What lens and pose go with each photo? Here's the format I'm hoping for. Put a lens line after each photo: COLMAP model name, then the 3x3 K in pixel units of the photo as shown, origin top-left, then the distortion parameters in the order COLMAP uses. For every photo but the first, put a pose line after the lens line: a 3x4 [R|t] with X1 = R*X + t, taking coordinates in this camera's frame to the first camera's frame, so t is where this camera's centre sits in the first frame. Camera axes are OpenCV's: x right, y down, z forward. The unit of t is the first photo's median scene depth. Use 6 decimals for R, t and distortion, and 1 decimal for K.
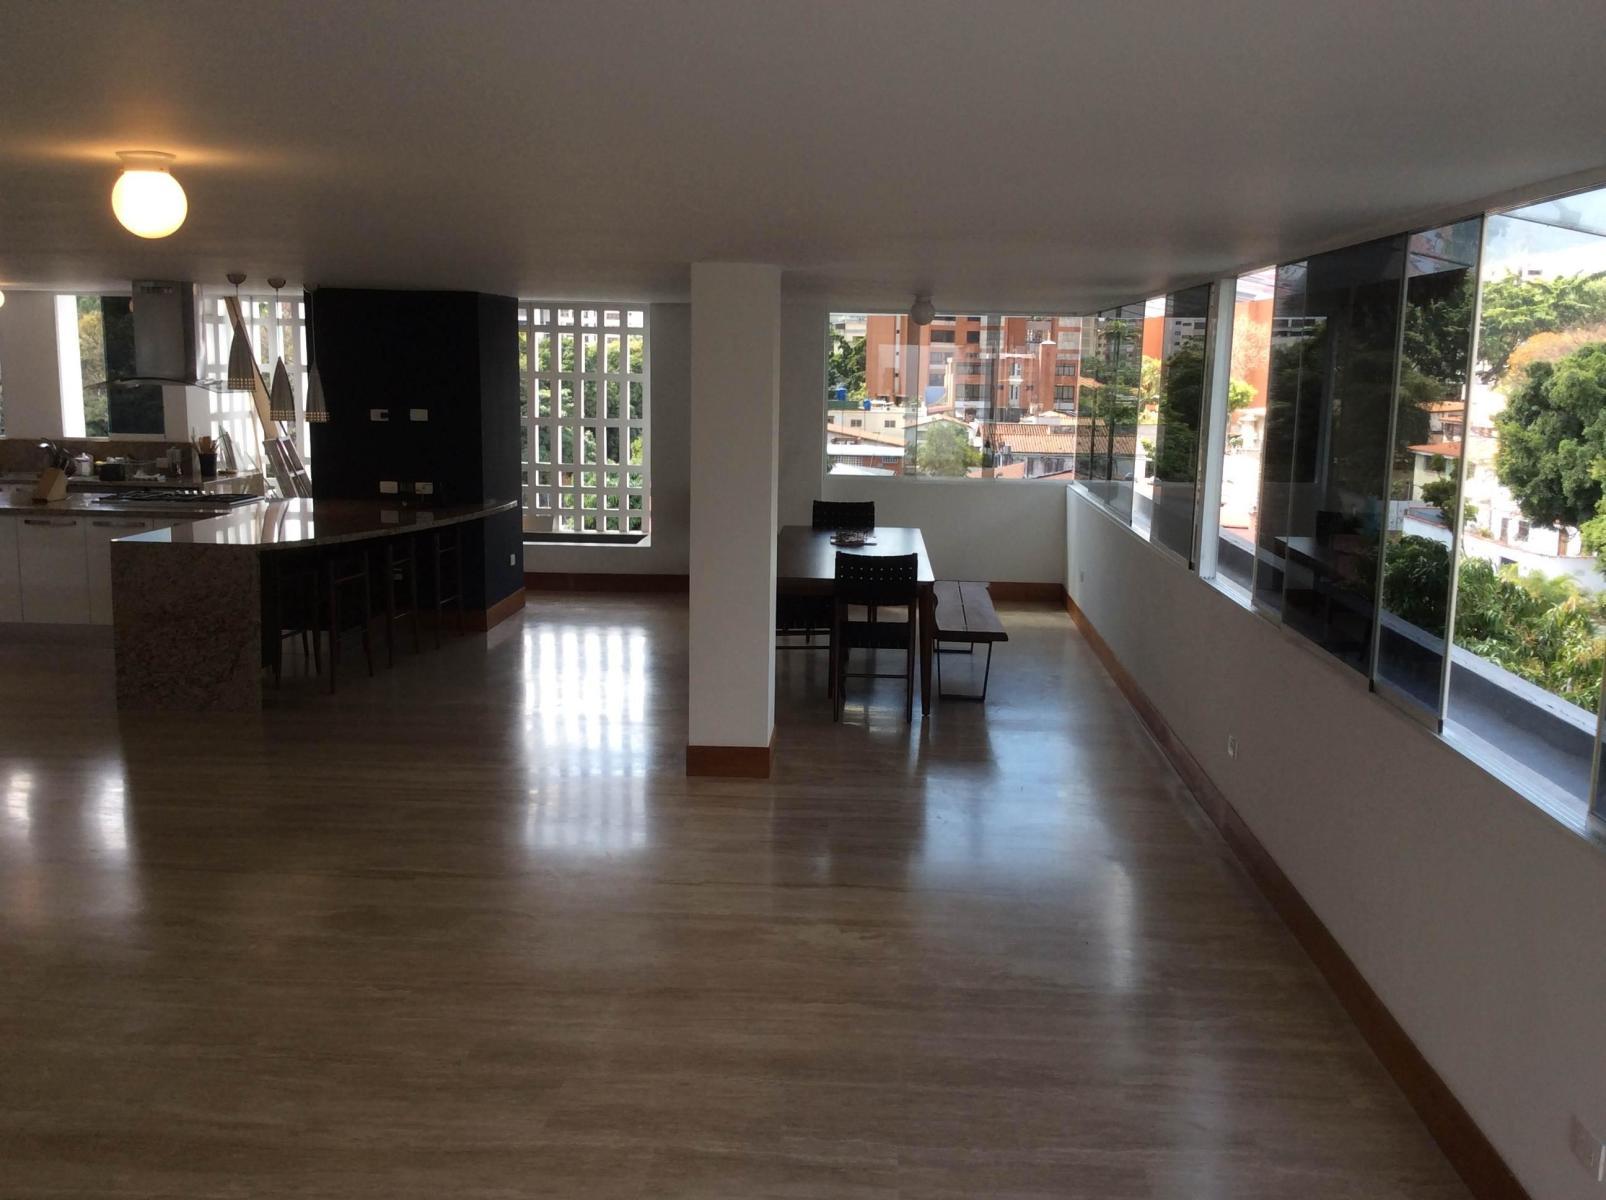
lens RADIAL K [[1459.4, 0, 816.1], [0, 1459.4, 598.0], [0, 0, 1]] dist [0.170208, -0.350425]
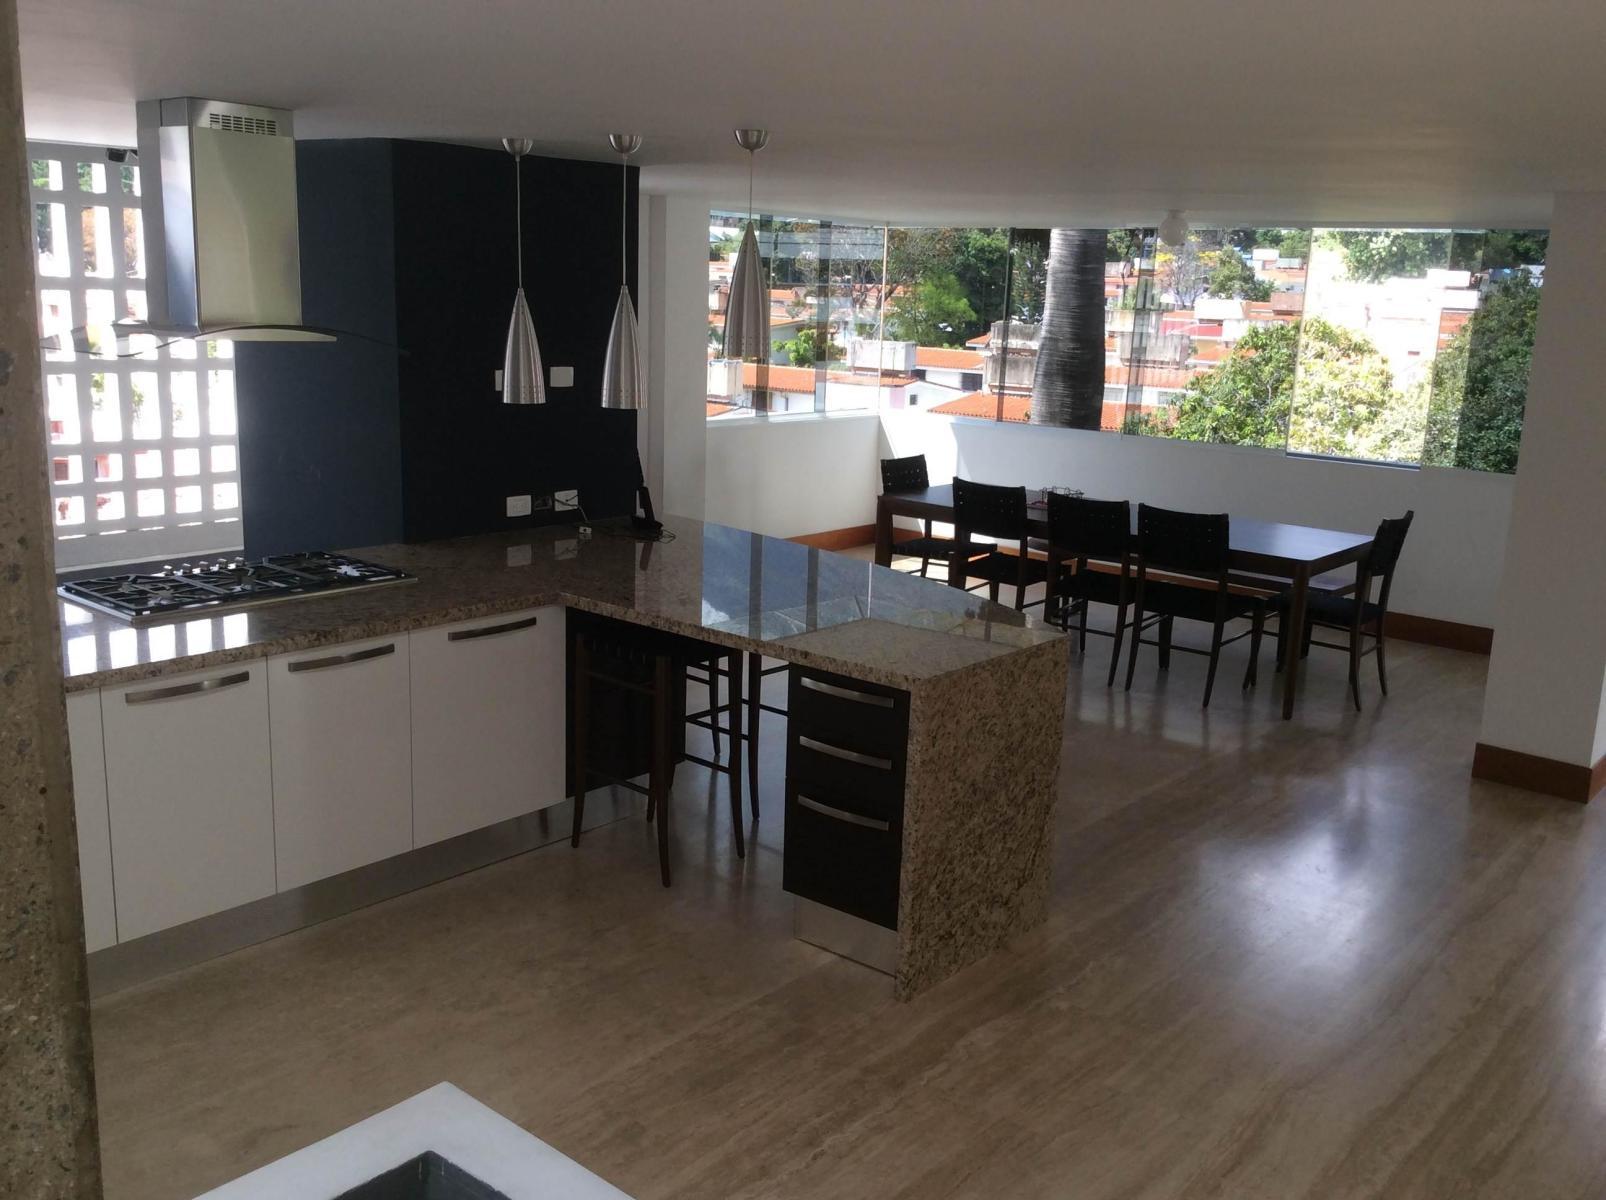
lens RADIAL K [[1459.4, 0, 816.1], [0, 1459.4, 598.0], [0, 0, 1]] dist [0.170208, -0.350425]
pose [[0.594742, -0.167454, 0.786283, -0.494179], [0.101297, 0.985880, 0.133341, -0.076166], [-0.797509, 0.000345, 0.603307, 0.411810]]
